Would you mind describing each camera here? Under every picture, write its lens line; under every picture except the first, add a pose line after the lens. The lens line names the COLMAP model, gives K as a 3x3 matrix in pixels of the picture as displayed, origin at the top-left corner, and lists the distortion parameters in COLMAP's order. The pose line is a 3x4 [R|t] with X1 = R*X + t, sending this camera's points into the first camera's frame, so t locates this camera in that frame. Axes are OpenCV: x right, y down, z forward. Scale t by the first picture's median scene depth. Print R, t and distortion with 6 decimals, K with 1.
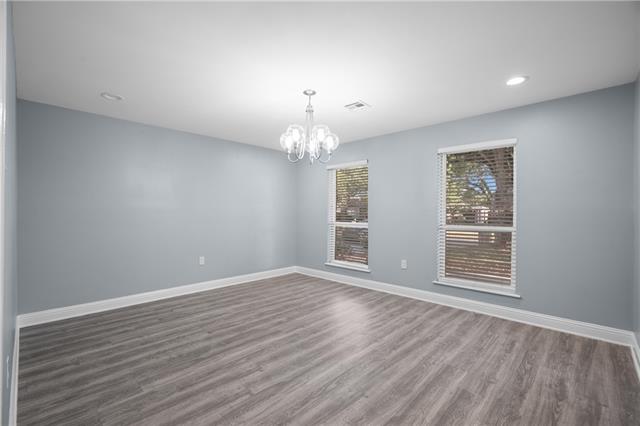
lens RADIAL K [[290.3, 0, 319.8], [0, 290.3, 212.2], [0, 0, 1]] dist [-0.008332, 0.002699]
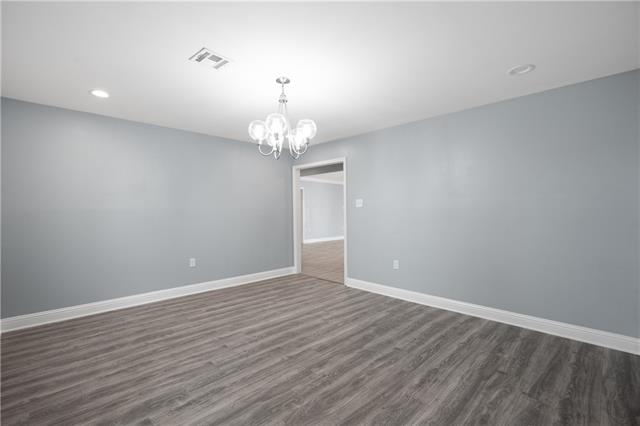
lens RADIAL K [[290.3, 0, 320.2], [0, 290.3, 212.5], [0, 0, 1]] dist [-0.008332, 0.002699]
pose [[-0.999738, 0.003054, 0.022672, -0.172282], [0.003157, 0.999985, 0.004505, -0.001649], [-0.022658, 0.004575, -0.999733, 1.923783]]
